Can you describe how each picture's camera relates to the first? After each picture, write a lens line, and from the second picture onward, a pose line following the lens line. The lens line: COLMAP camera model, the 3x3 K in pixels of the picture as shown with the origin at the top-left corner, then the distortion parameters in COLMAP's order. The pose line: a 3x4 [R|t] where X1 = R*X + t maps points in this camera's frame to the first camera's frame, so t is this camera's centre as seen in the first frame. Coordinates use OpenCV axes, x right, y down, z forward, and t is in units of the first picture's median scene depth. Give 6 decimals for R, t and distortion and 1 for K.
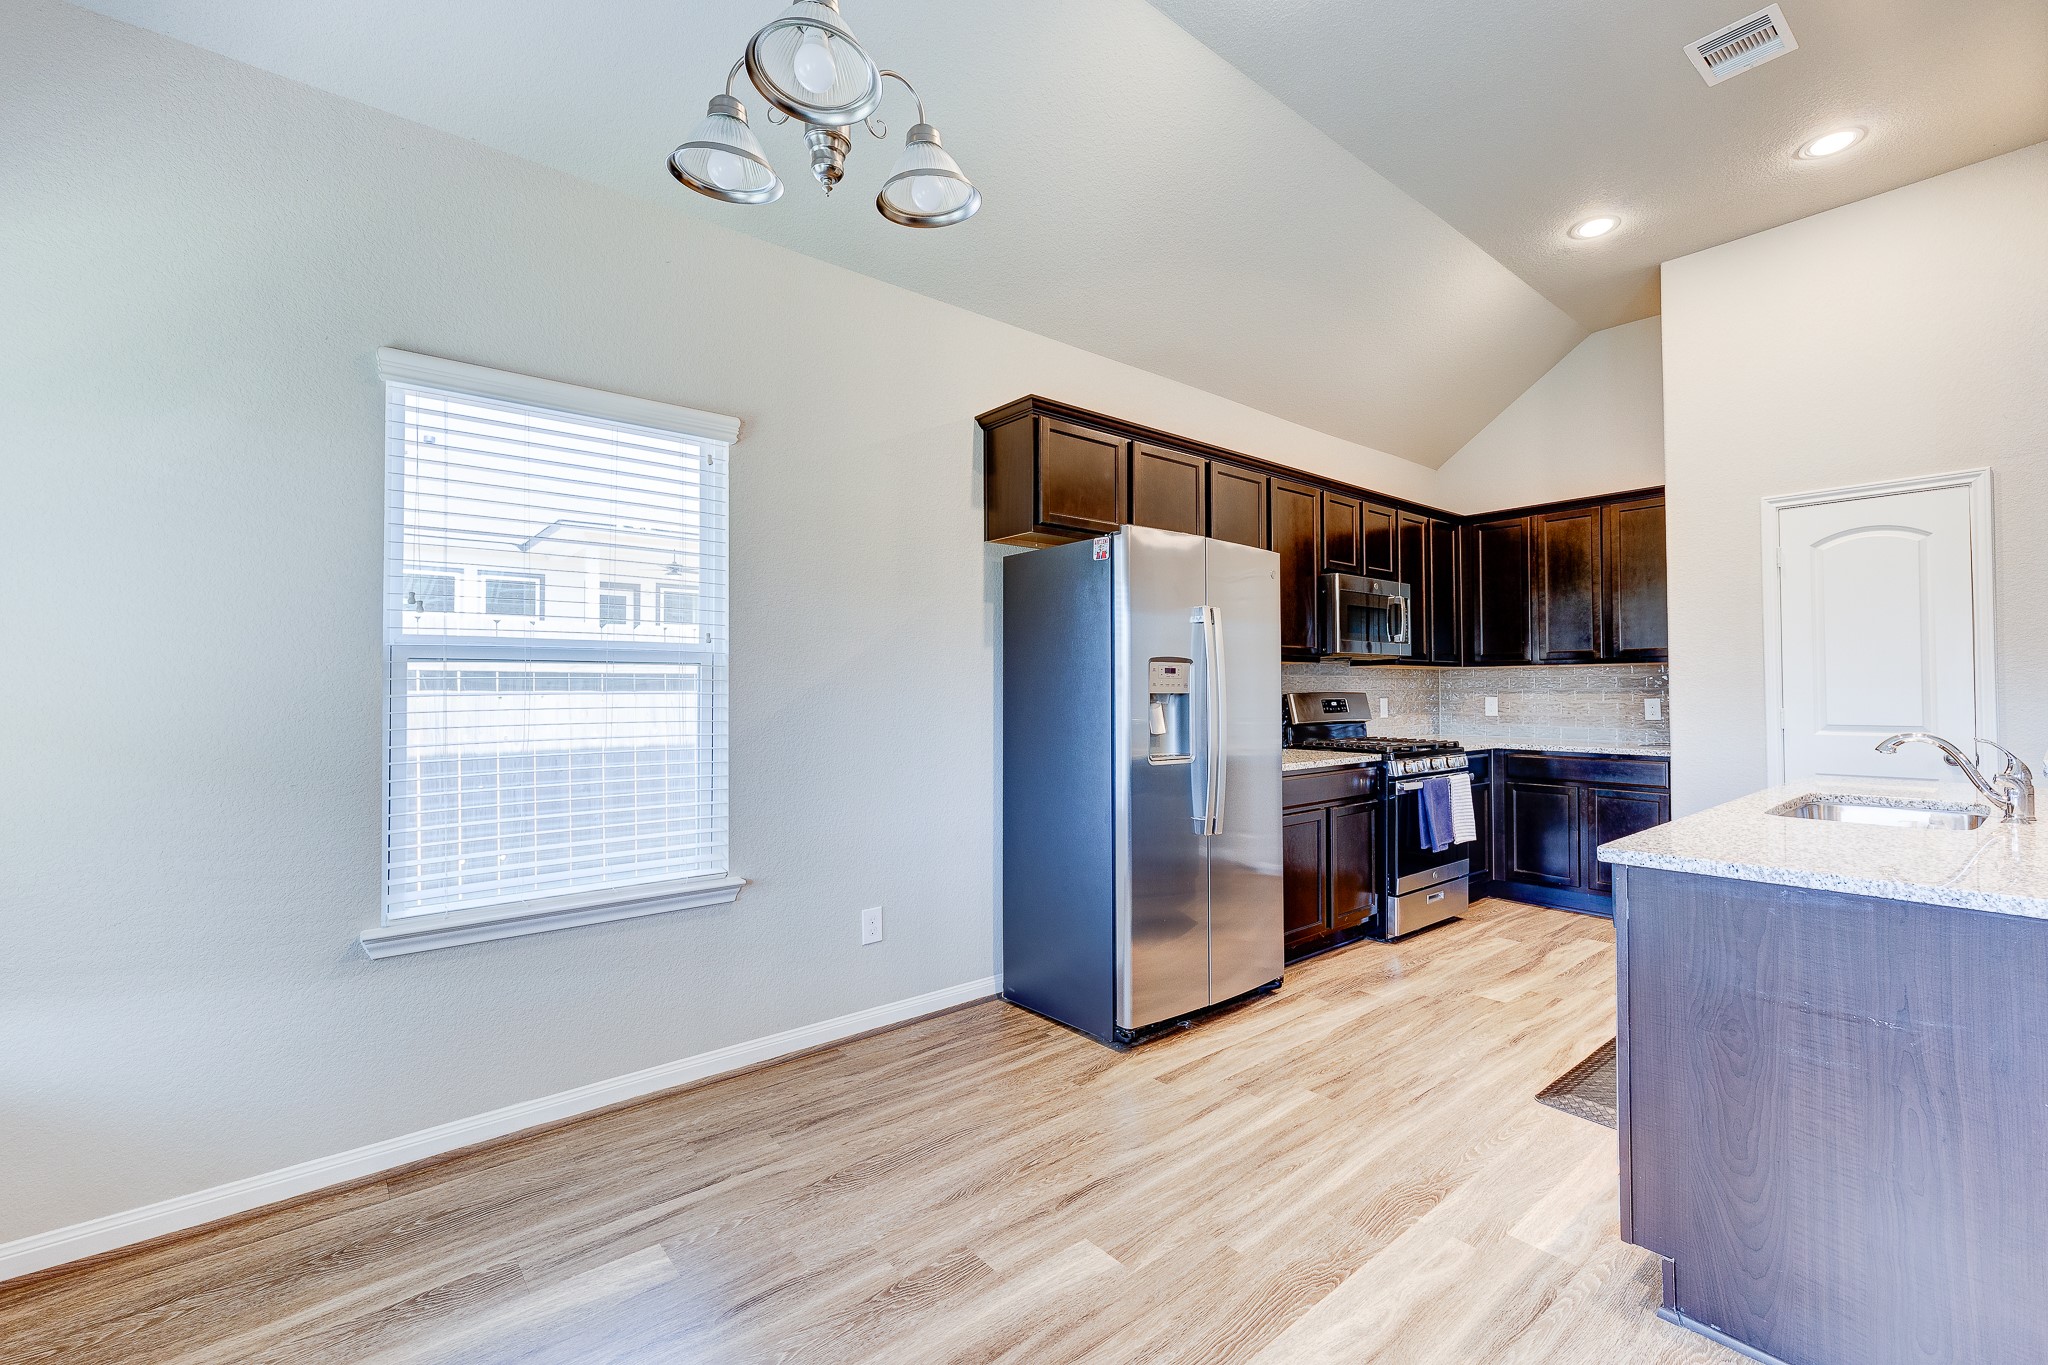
lens RADIAL K [[879.8, 0, 1059.4], [0, 879.8, 673.5], [0, 0, 1]] dist [0.001576, -0.000527]
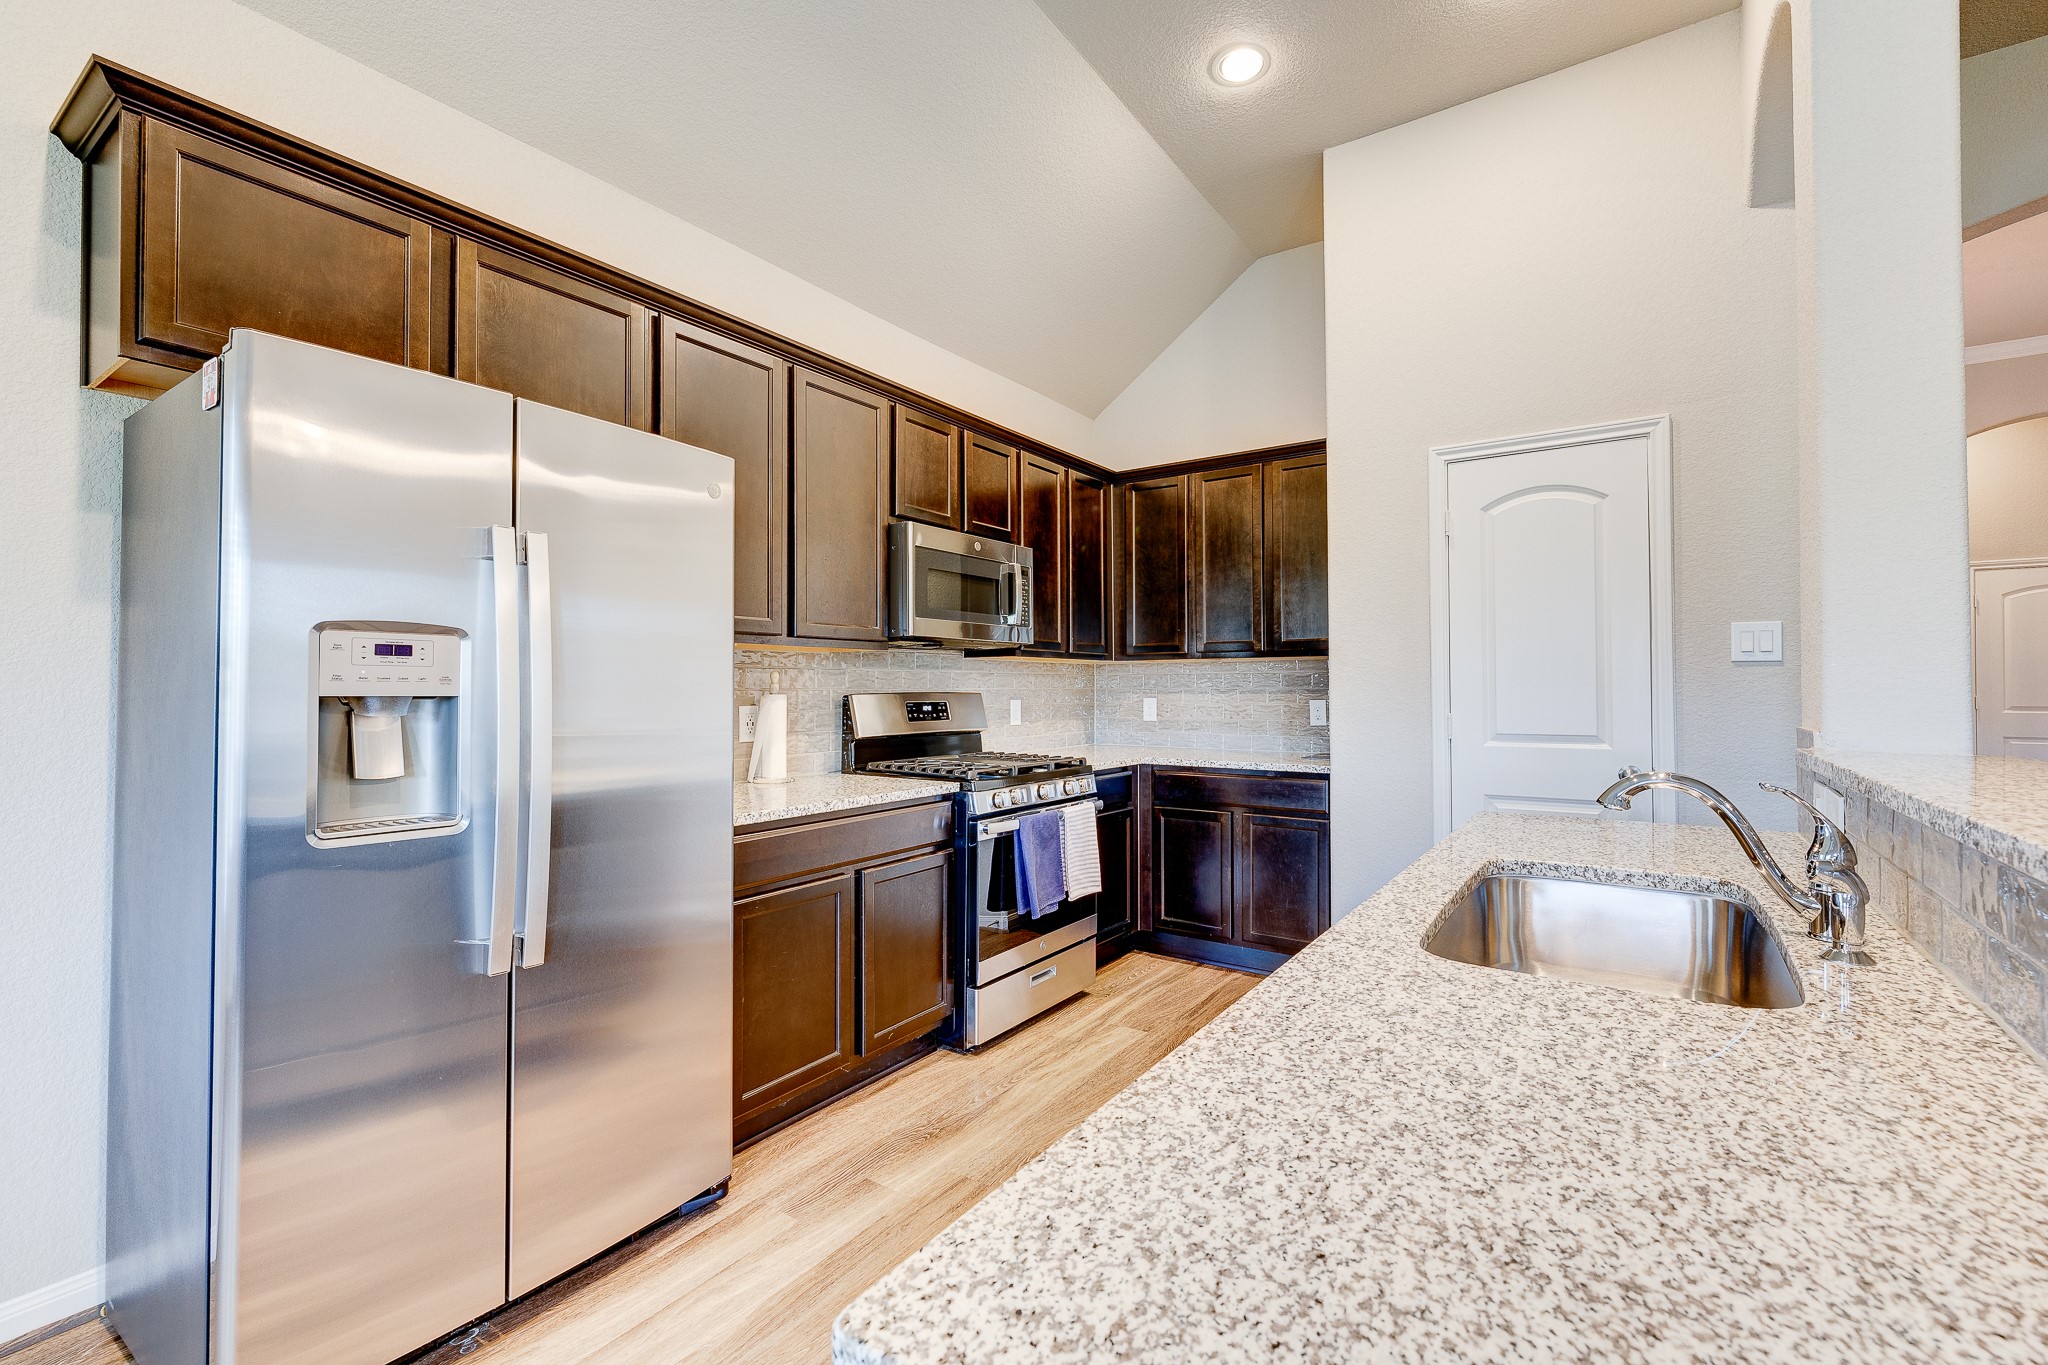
lens RADIAL K [[879.8, 0, 1059.4], [0, 879.8, 673.5], [0, 0, 1]] dist [0.001576, -0.000527]
pose [[0.963426, 0.006137, 0.267906, 0.240056], [-0.006452, 0.999979, 0.000294, 0.005180], [-0.267898, -0.002012, 0.963445, 0.294110]]
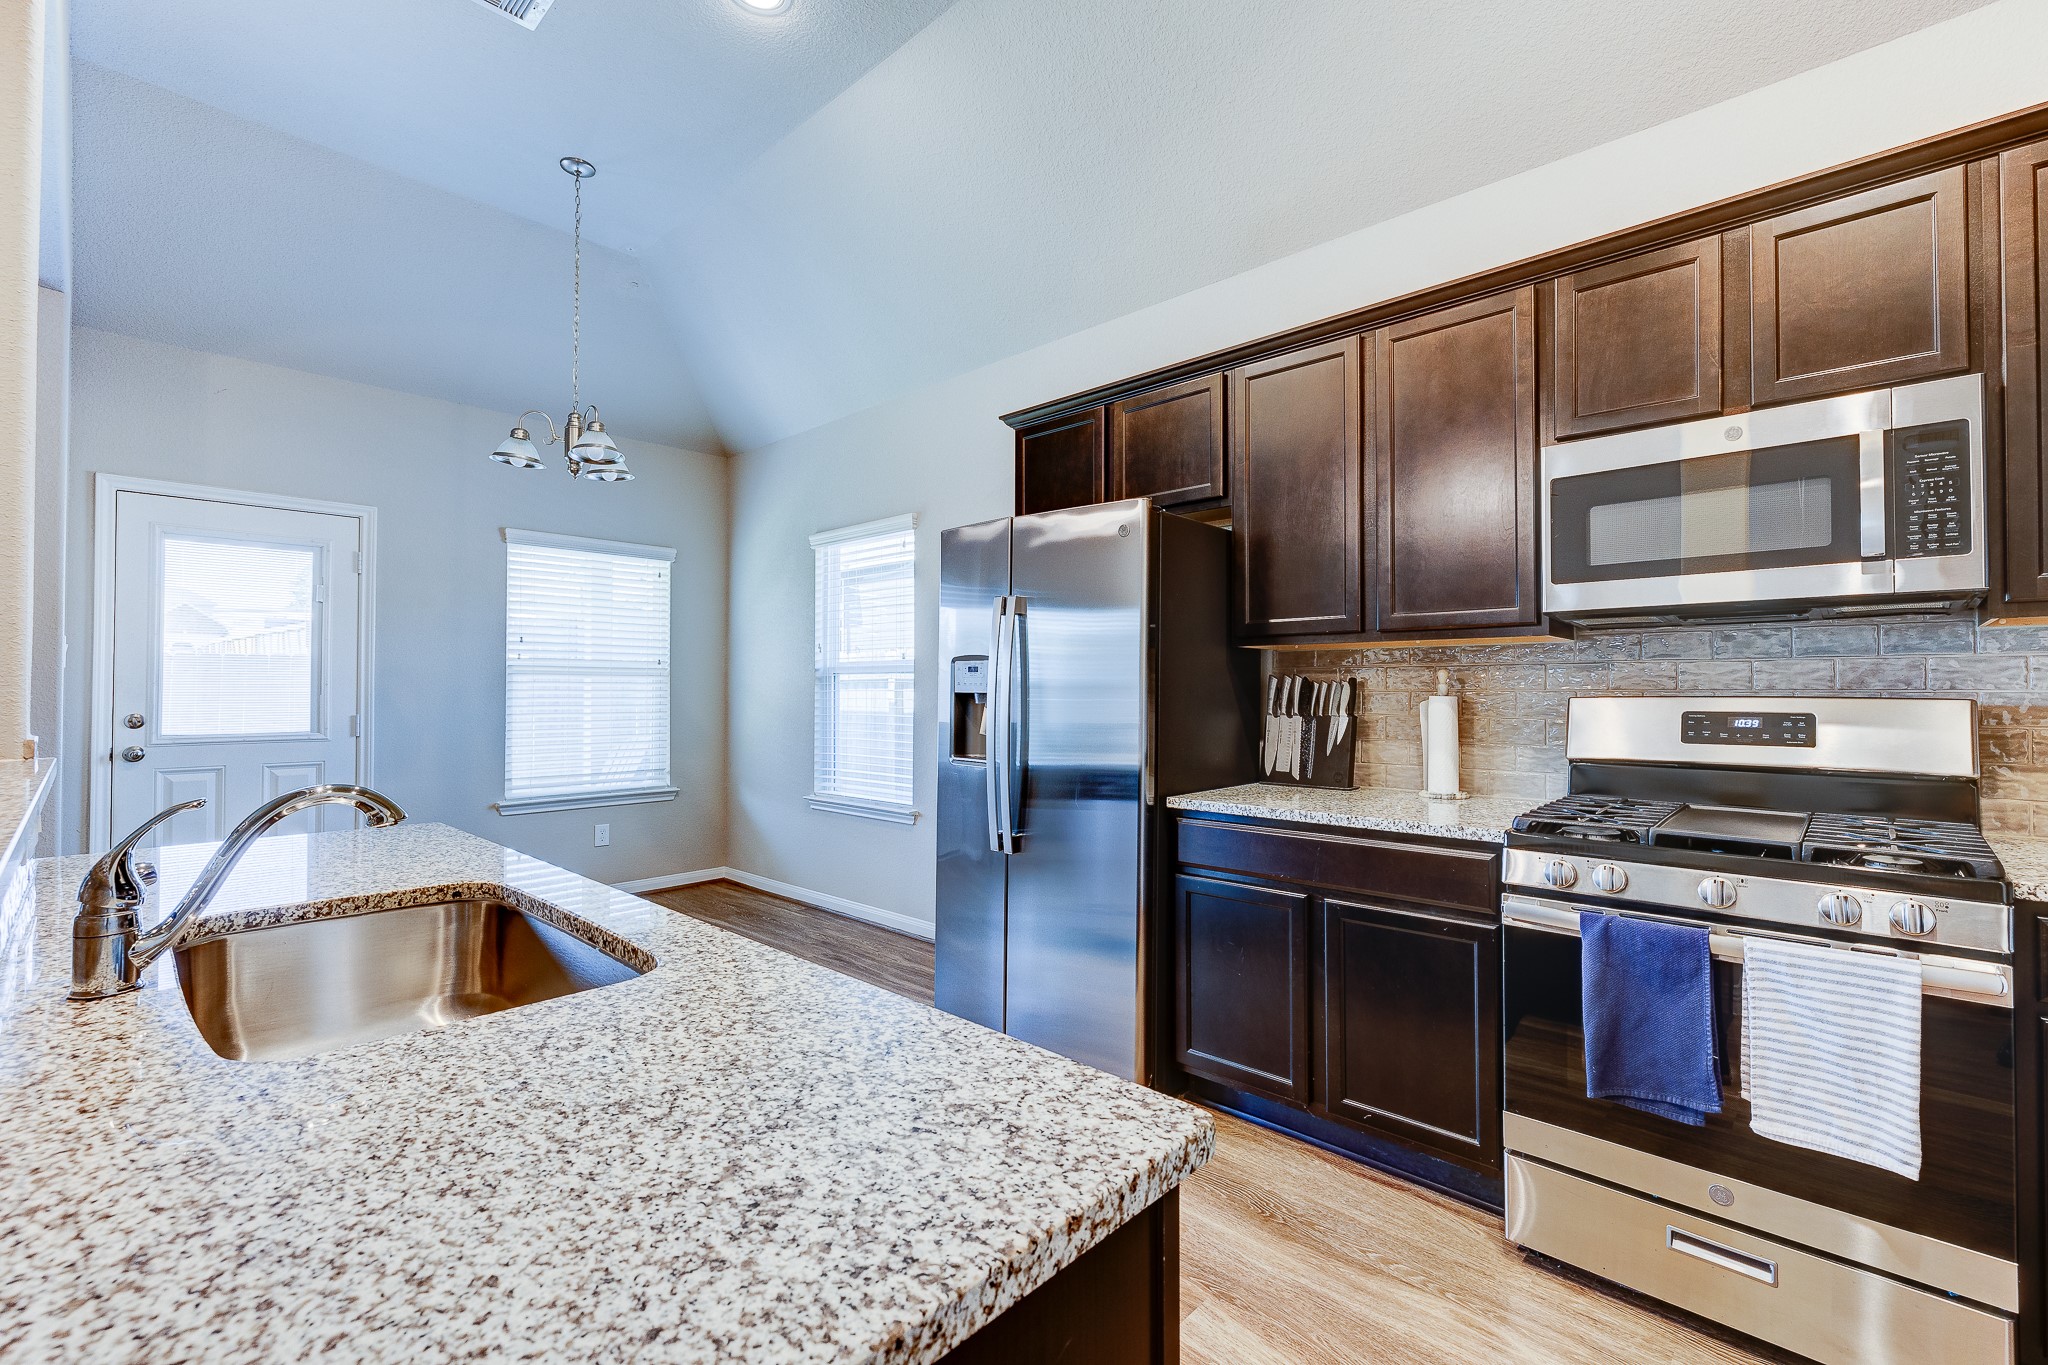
lens RADIAL K [[879.8, 0, 1059.4], [0, 879.8, 673.5], [0, 0, 1]] dist [0.001576, -0.000527]
pose [[0.115605, -0.016012, -0.993166, 0.747169], [0.017575, 0.999747, -0.014072, 0.011443], [0.993140, -0.015828, 0.115857, 0.671358]]
